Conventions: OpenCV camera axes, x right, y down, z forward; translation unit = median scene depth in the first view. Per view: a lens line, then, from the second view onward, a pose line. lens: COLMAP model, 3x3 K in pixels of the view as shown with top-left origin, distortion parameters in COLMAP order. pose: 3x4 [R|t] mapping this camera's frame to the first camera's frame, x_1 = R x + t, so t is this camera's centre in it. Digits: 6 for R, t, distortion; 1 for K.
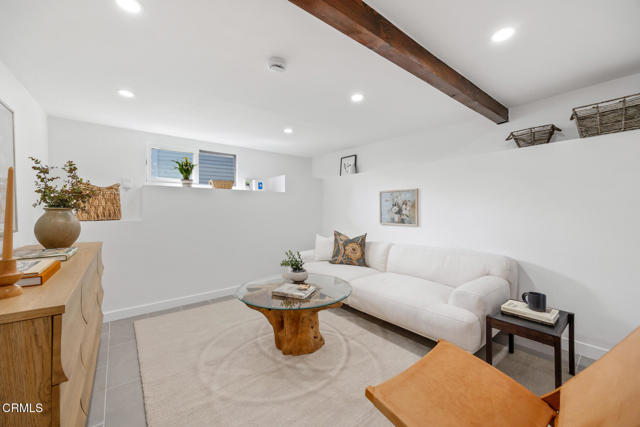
lens RADIAL K [[248.4, 0, 320.0], [0, 248.4, 211.7], [0, 0, 1]] dist [-0.007640, -0.000127]
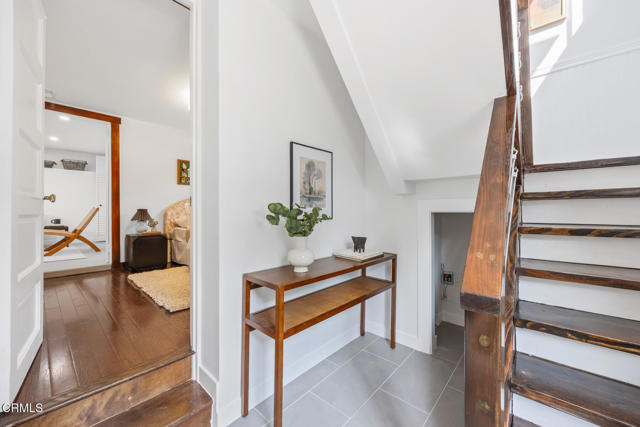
lens RADIAL K [[248.4, 0, 320.5], [0, 248.4, 212.2], [0, 0, 1]] dist [-0.007640, -0.000127]
pose [[-0.169141, -0.004946, 0.985579, -2.036903], [-0.001632, 0.999987, 0.004738, 0.150126], [-0.985590, -0.000807, -0.169147, -1.283563]]
